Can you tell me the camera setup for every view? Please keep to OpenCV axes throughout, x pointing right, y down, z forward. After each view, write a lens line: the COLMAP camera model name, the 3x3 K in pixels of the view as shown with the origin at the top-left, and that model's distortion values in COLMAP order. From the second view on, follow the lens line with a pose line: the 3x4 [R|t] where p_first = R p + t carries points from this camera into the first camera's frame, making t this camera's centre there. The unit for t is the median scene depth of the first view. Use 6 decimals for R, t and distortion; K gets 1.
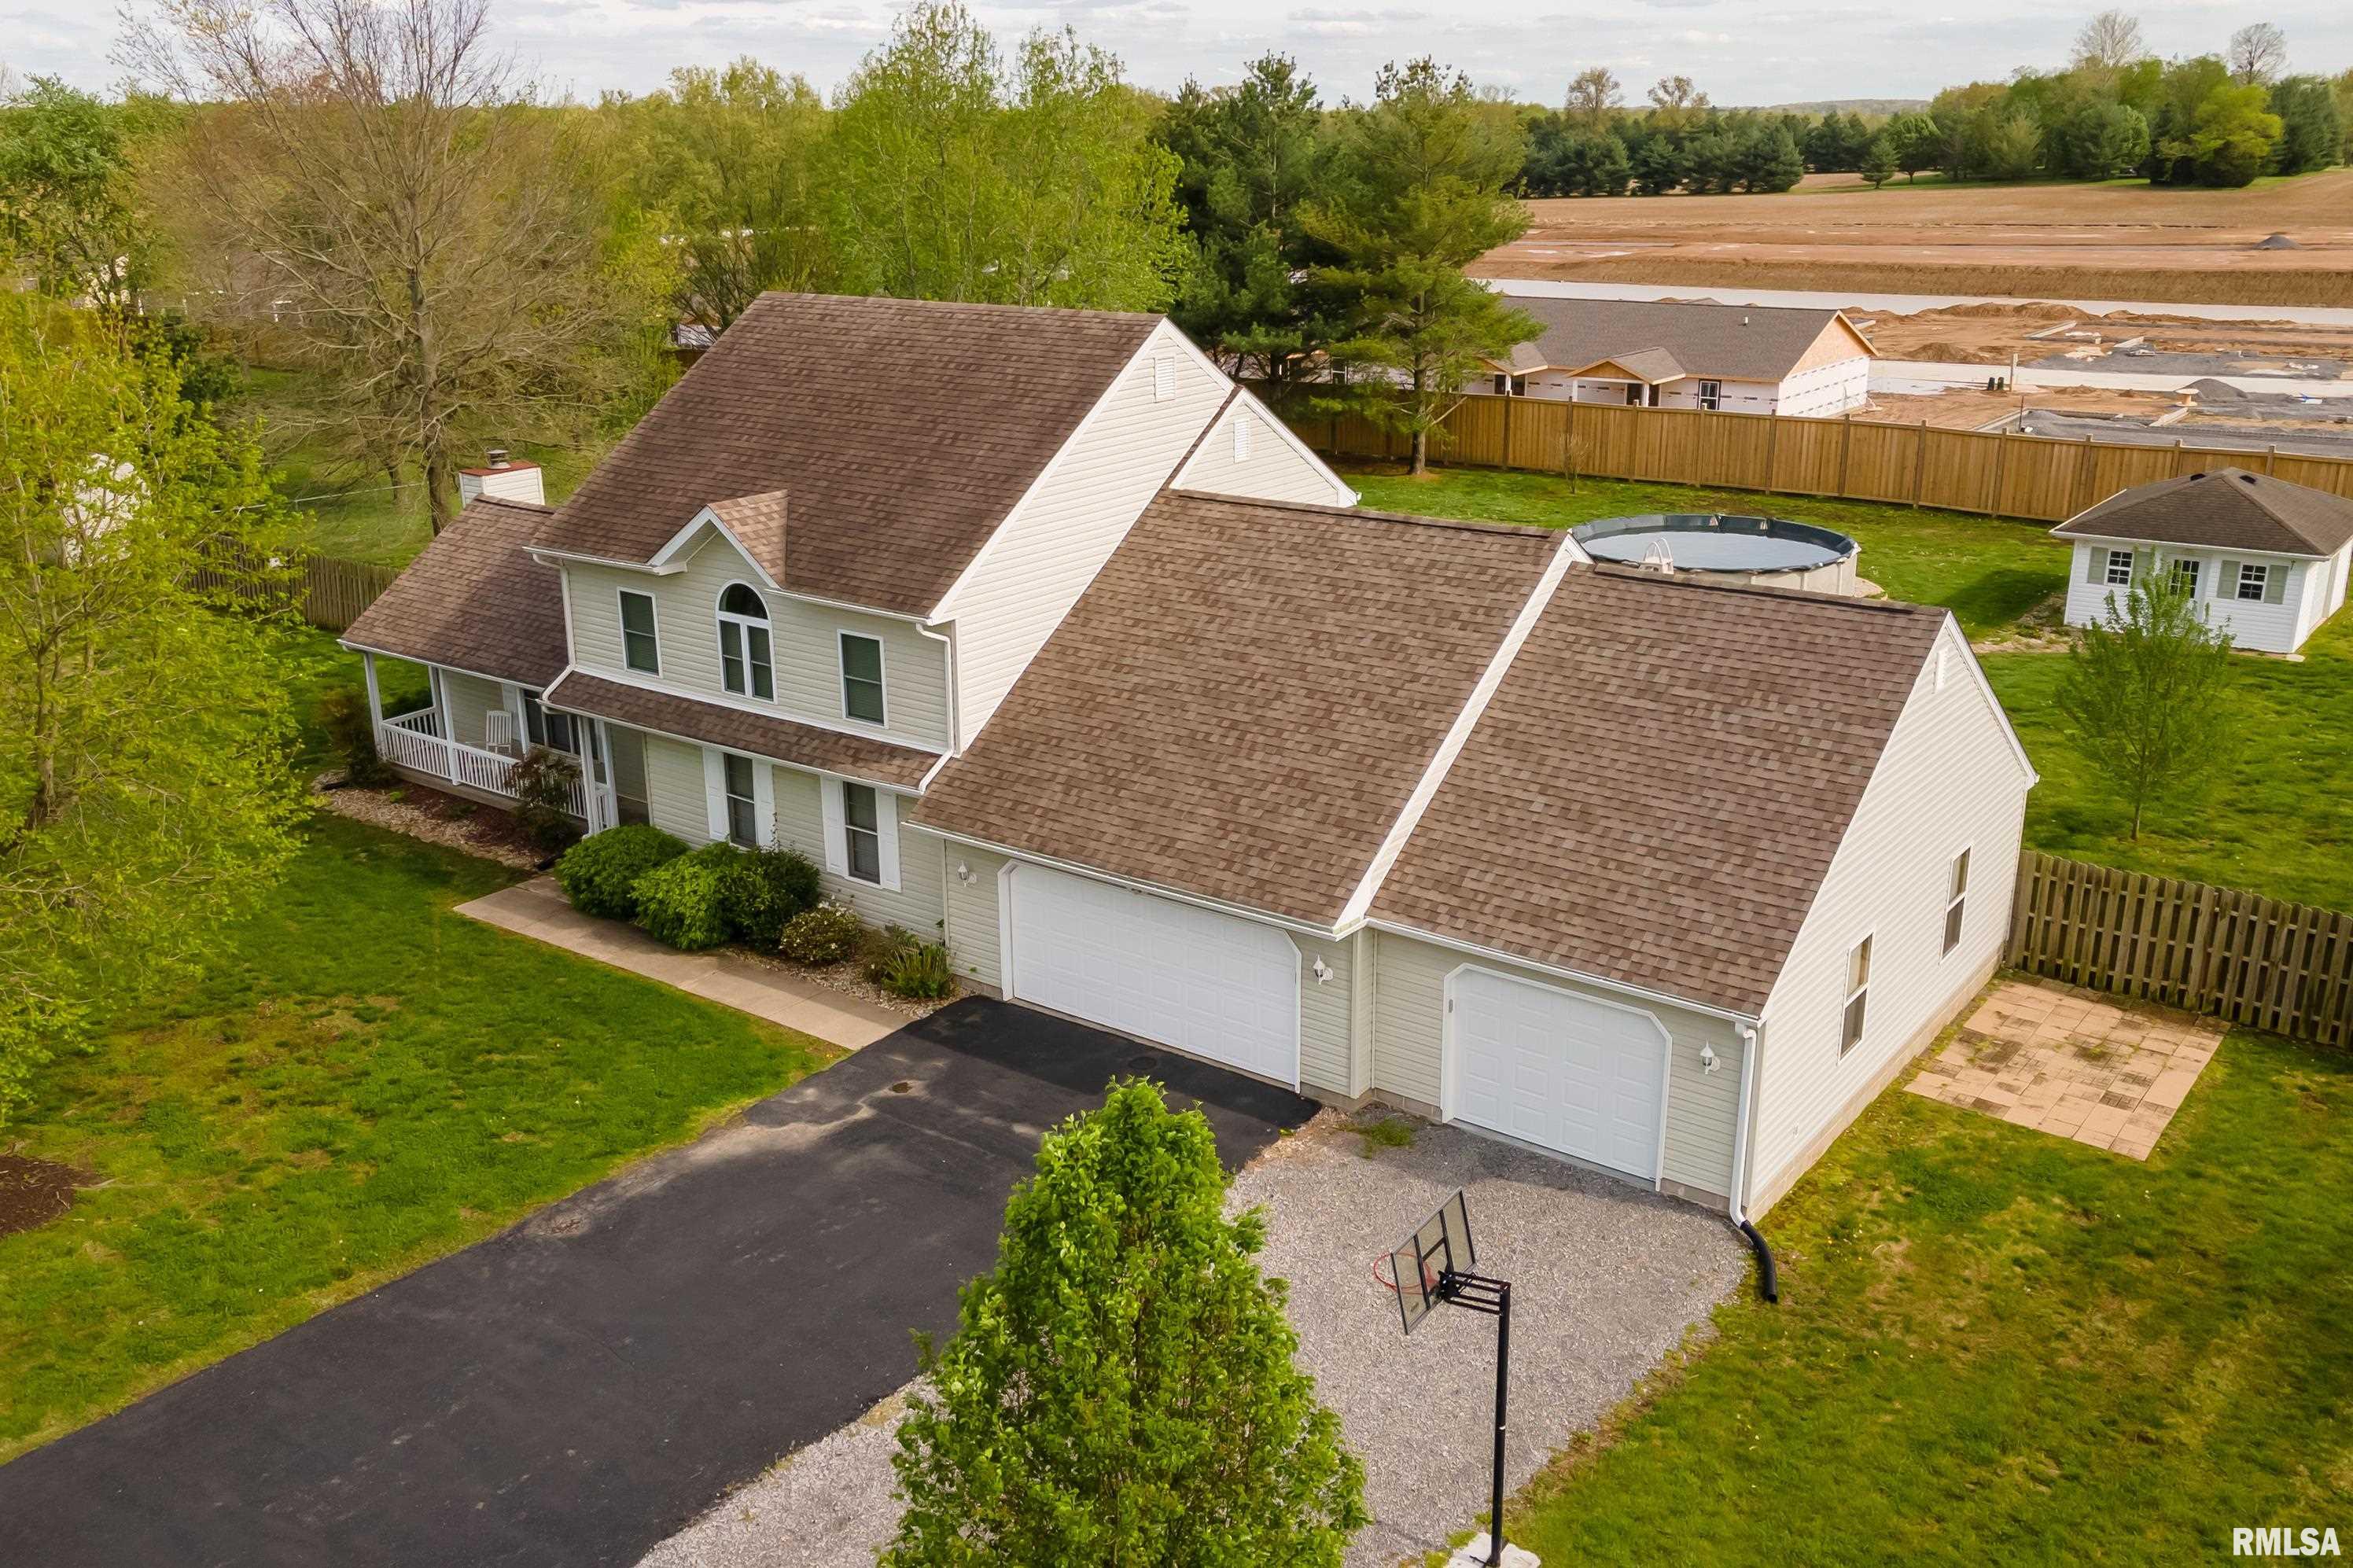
lens RADIAL K [[2054.1, 0, 1181.9], [0, 2054.1, 790.0], [0, 0, 1]] dist [0.031024, 0.011333]
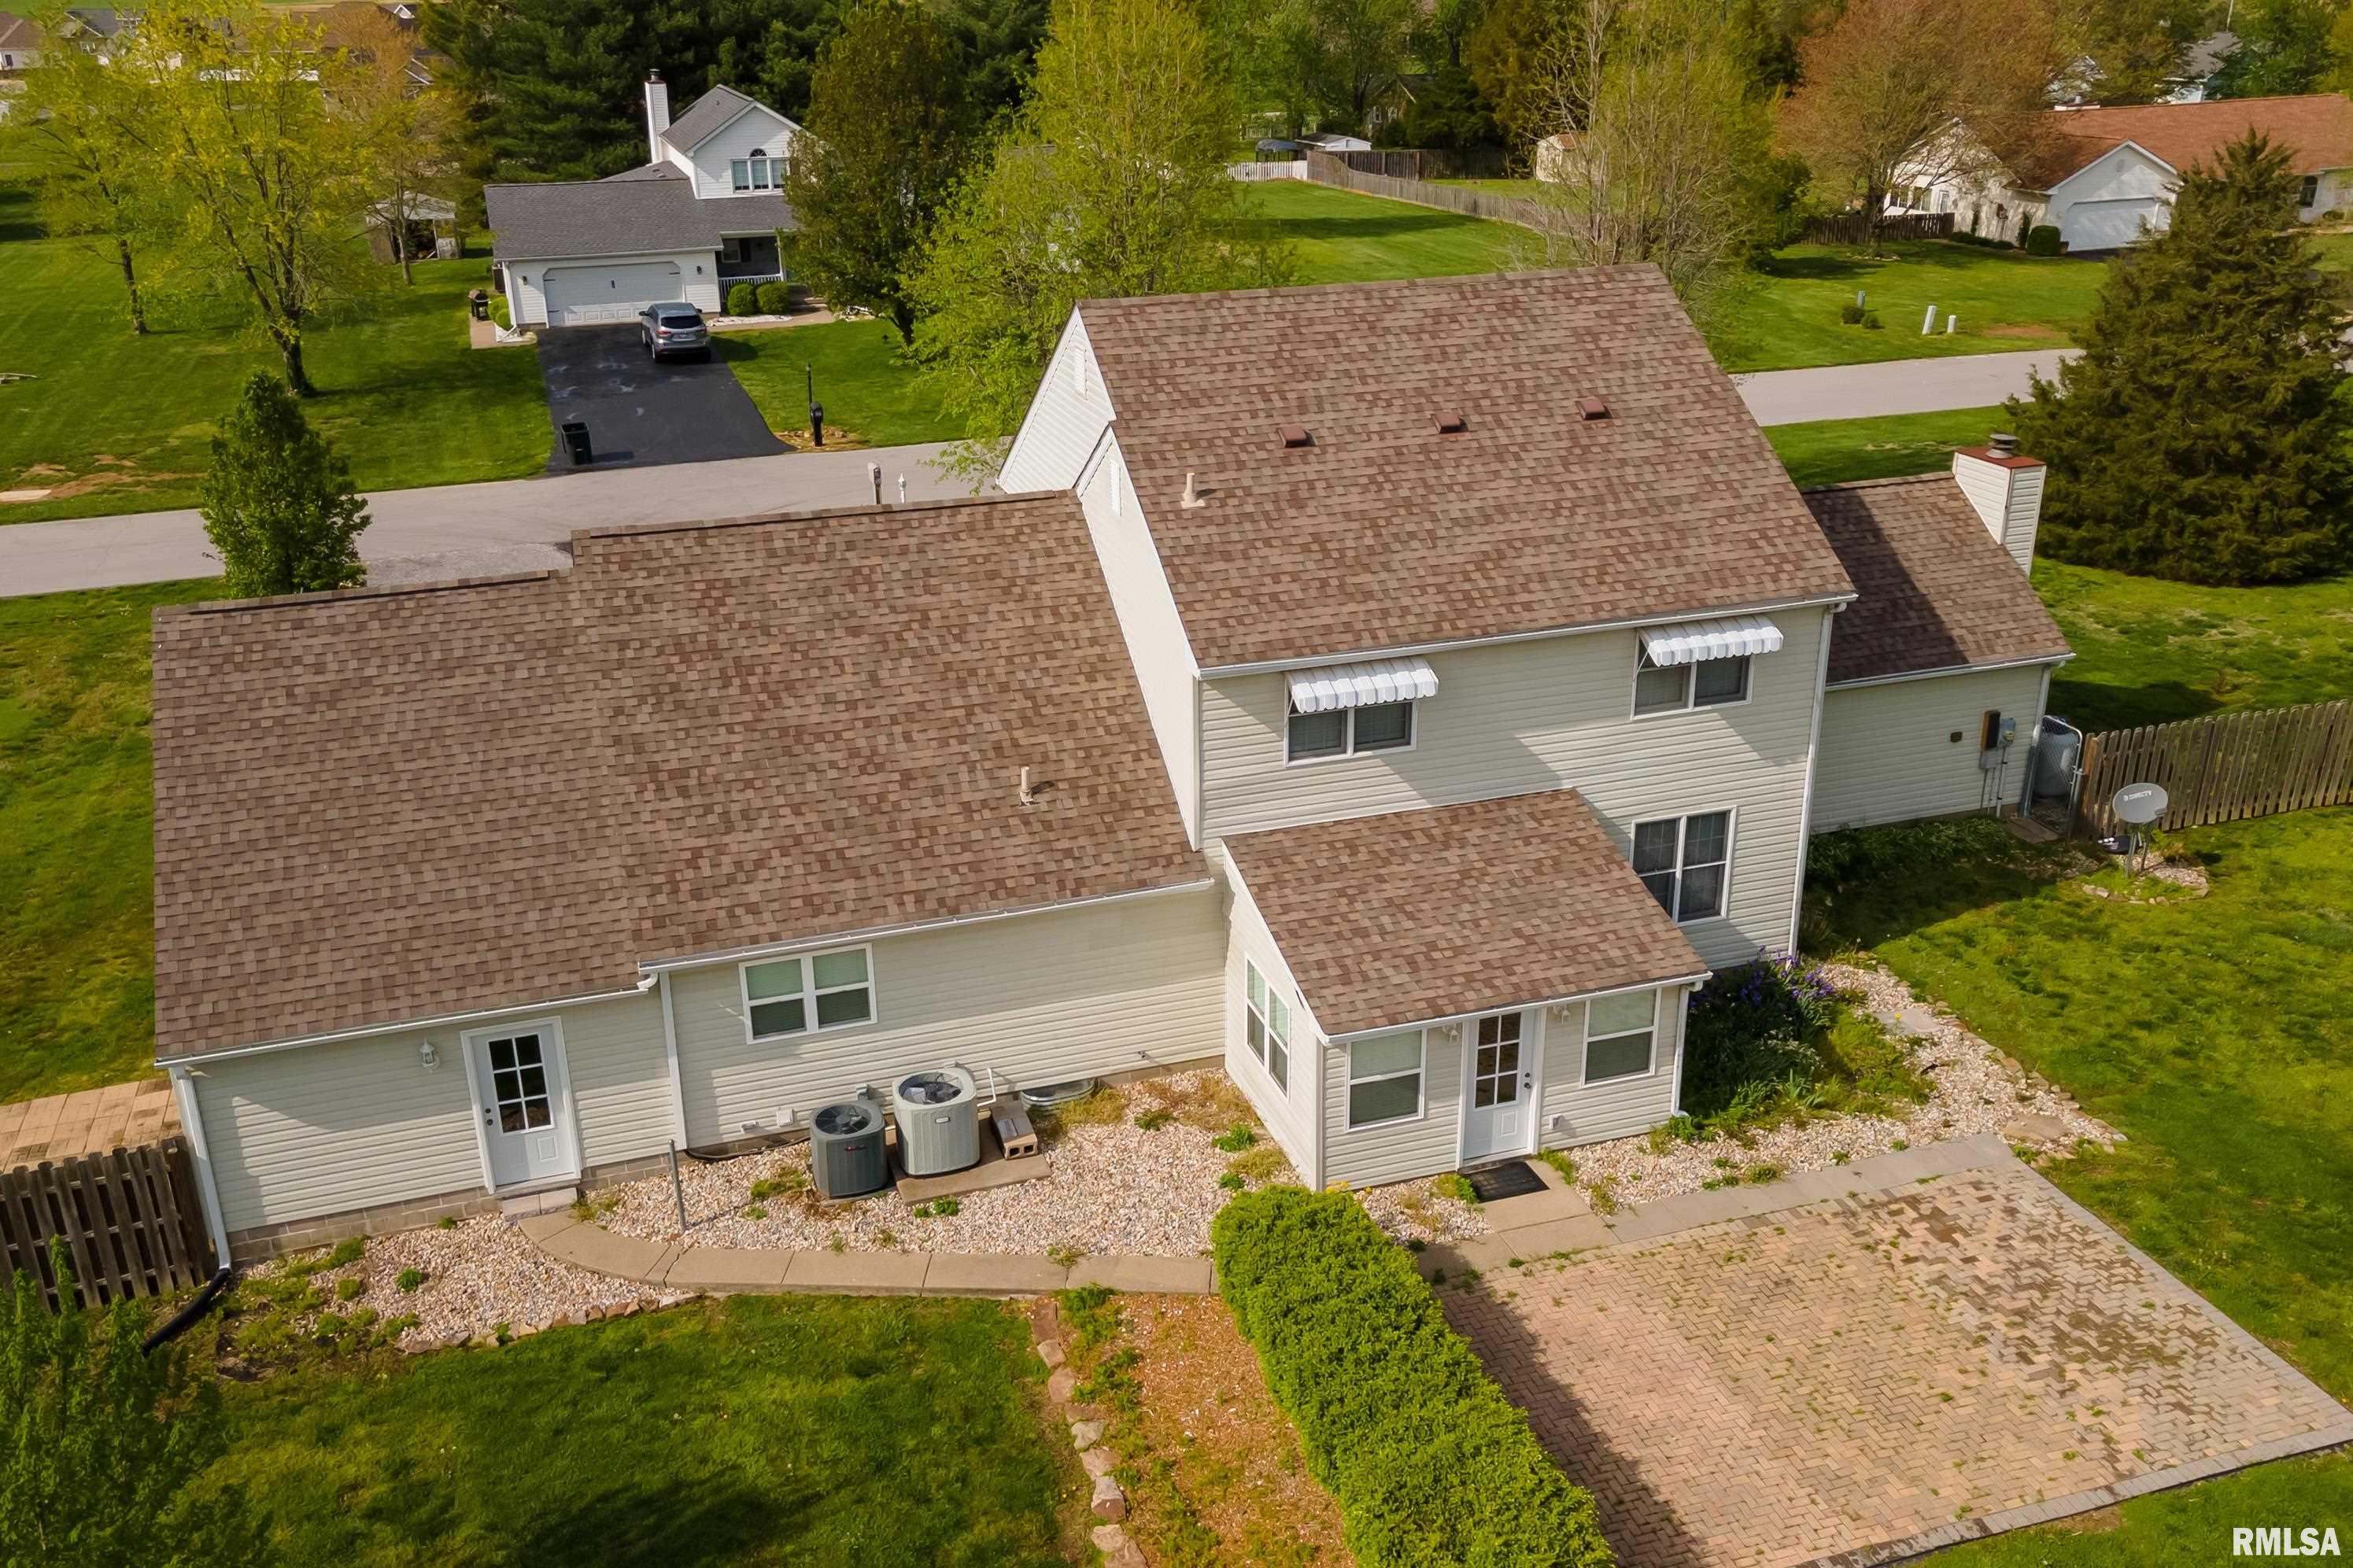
lens RADIAL K [[2031.0, 0, 1171.5], [0, 2031.0, 797.0], [0, 0, 1]] dist [0.036944, -0.008421]
pose [[-0.577005, 0.327499, -0.748204, 0.791873], [-0.234780, 0.810911, 0.536006, -0.611252], [0.782268, 0.484942, -0.391009, 1.675577]]
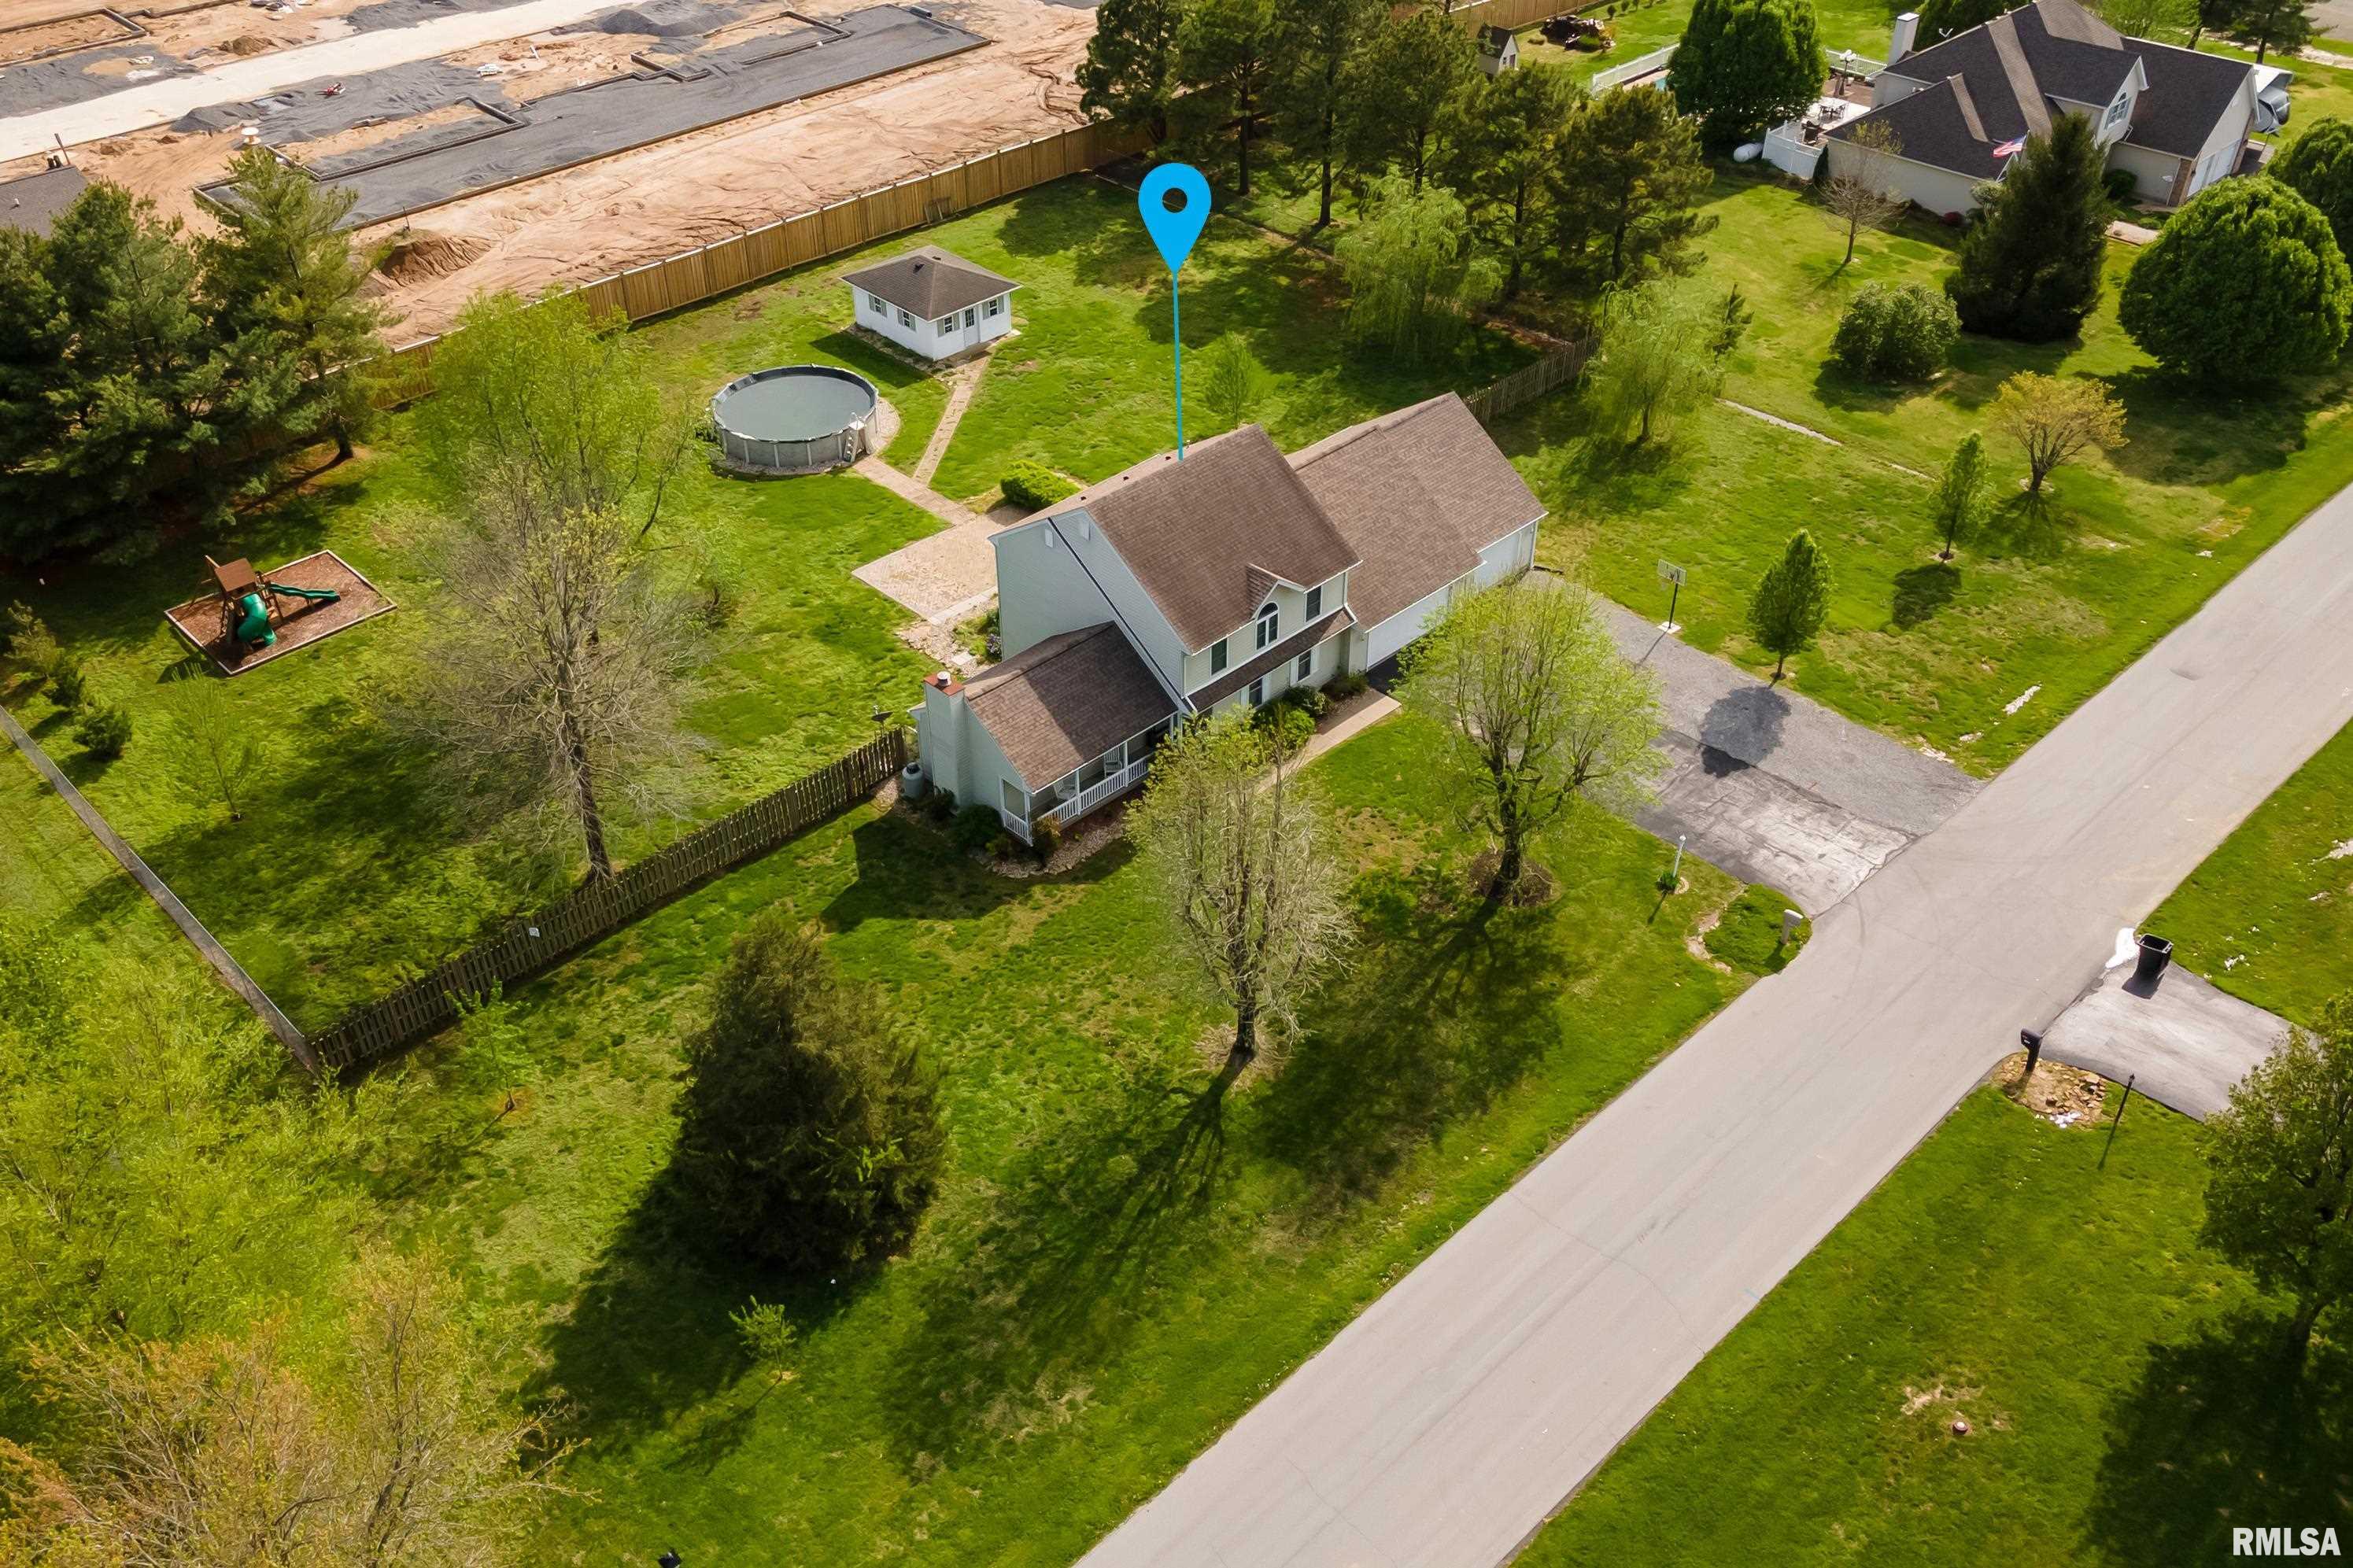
lens RADIAL K [[2031.0, 0, 1171.5], [0, 2031.0, 797.0], [0, 0, 1]] dist [0.036944, -0.008421]
pose [[0.154832, -0.600048, 0.784837, -2.500544], [0.310508, 0.783716, 0.537934, -1.384074], [-0.937876, 0.160409, 0.307664, 0.471696]]
